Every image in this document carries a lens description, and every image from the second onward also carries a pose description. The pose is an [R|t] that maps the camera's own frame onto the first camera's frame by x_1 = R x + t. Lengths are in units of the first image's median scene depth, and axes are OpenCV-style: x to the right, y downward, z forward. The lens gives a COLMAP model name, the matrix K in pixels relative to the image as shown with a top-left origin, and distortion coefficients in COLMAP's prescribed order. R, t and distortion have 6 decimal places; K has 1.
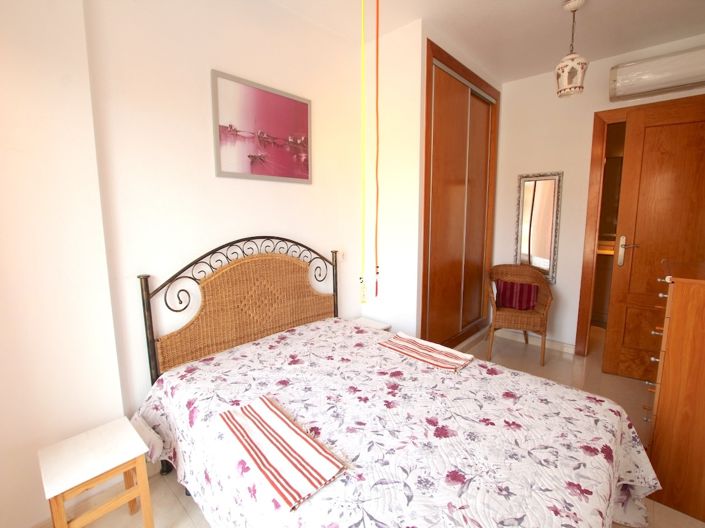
lens RADIAL K [[328.8, 0, 352.4], [0, 328.8, 259.7], [0, 0, 1]] dist [-0.000209, 0.000190]
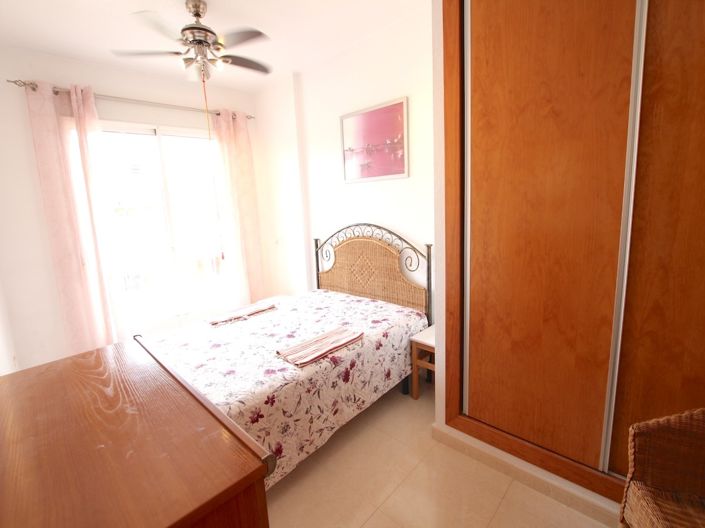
lens RADIAL K [[330.0, 0, 356.1], [0, 330.0, 256.5], [0, 0, 1]] dist [-0.032444, 0.001013]
pose [[-0.001061, 0.174819, -0.984600, 1.073784], [-0.087972, 0.980767, 0.174233, -0.169788], [0.996122, 0.086802, 0.014339, 0.952367]]
